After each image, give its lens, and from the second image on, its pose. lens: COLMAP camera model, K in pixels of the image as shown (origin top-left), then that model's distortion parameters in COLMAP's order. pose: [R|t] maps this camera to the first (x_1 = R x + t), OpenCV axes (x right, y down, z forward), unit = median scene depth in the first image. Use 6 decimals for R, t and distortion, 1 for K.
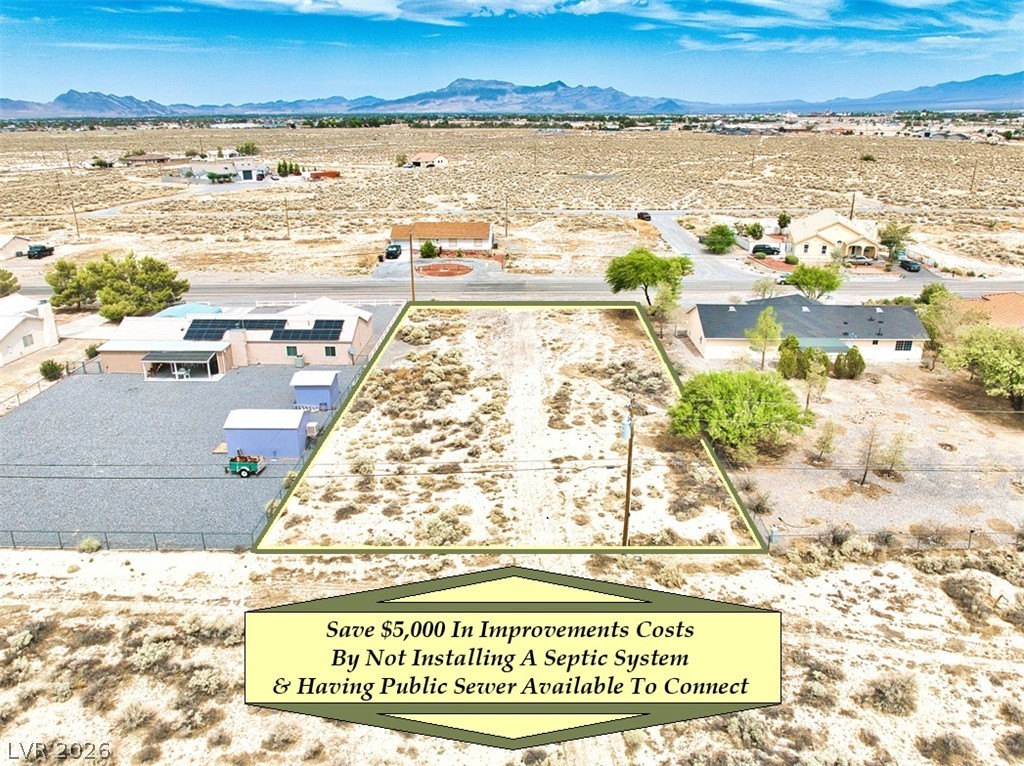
lens RADIAL K [[753.3, 0, 516.0], [0, 753.3, 384.7], [0, 0, 1]] dist [-0.039868, -0.007293]
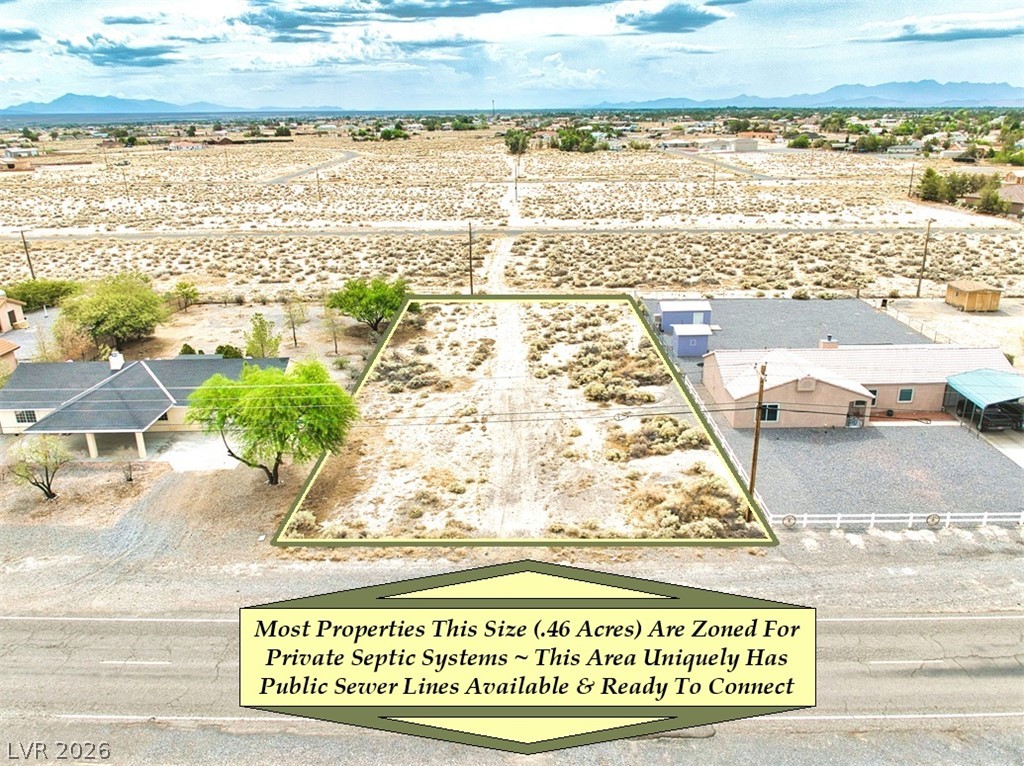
lens RADIAL K [[765.4, 0, 517.7], [0, 765.4, 382.3], [0, 0, 1]] dist [-0.041199, -0.004179]
pose [[-0.999744, 0.022599, 0.001297, 0.002496], [0.018228, 0.769740, 0.638097, -0.618337], [0.013422, 0.637958, -0.769955, 1.711293]]
